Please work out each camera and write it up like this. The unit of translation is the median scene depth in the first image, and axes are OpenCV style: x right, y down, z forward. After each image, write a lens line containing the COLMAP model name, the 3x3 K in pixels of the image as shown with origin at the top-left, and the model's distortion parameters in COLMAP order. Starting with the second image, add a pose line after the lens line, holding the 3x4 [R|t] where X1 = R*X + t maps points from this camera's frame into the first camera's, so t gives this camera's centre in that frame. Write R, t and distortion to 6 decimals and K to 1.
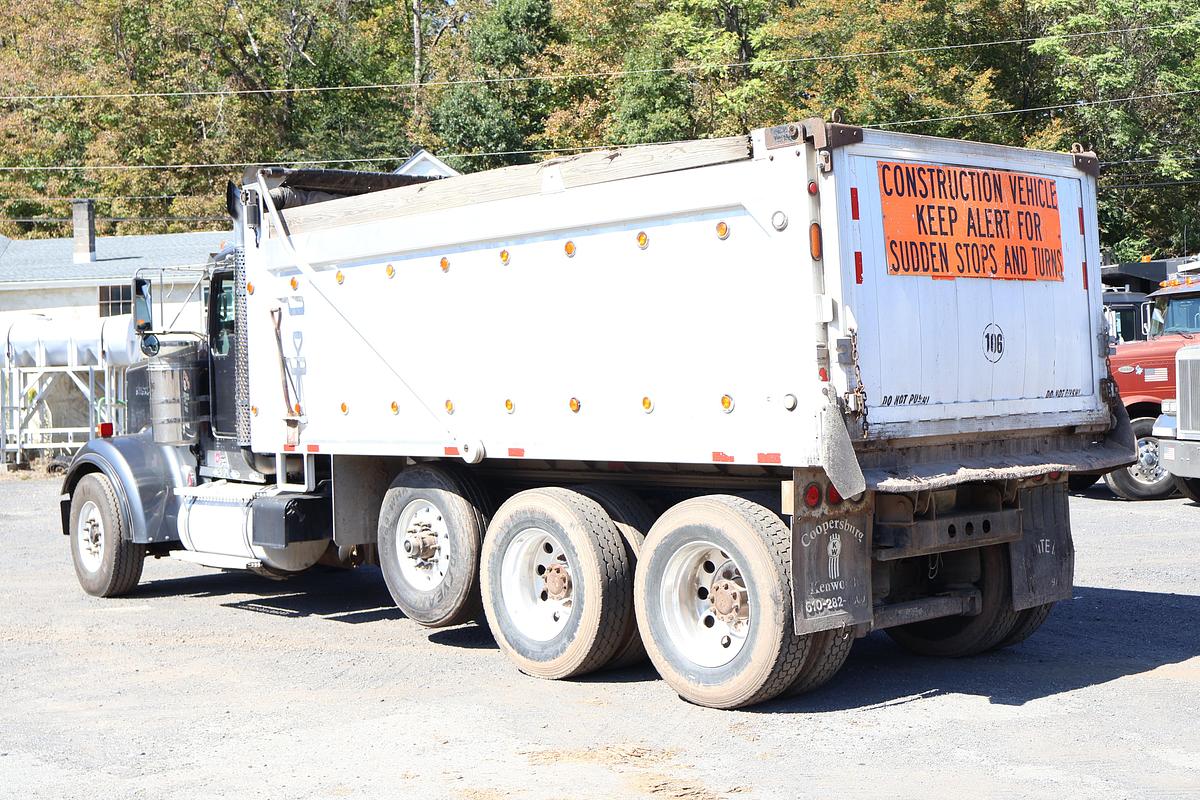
lens RADIAL K [[1634.1, 0, 600.3], [0, 1634.1, 400.7], [0, 0, 1]] dist [0.015165, -0.035058]
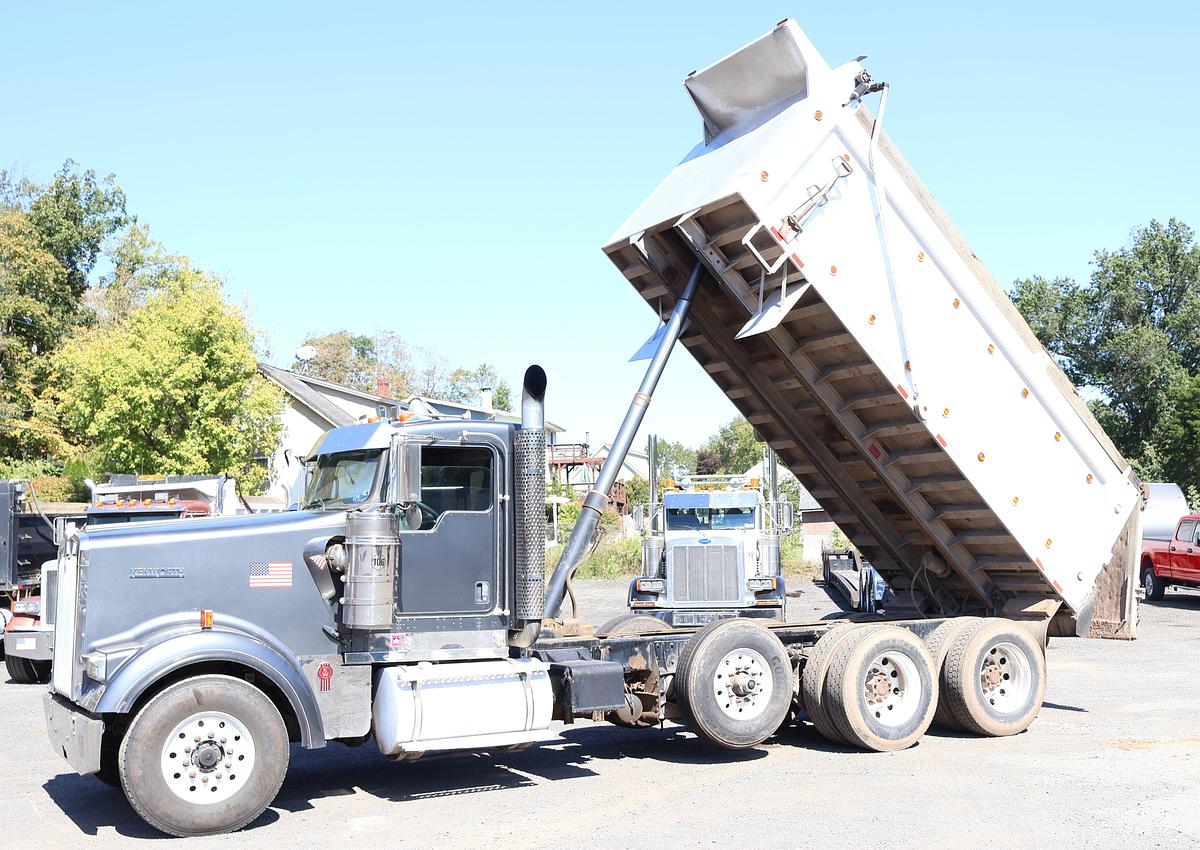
lens RADIAL K [[1369.8, 0, 648.7], [0, 1369.8, 423.7], [0, 0, 1]] dist [-0.003816, -0.005117]
pose [[0.190423, 0.114881, 0.974957, -1.180266], [0.030451, 0.991960, -0.122832, 0.014924], [-0.981230, 0.053078, 0.185394, 0.847979]]
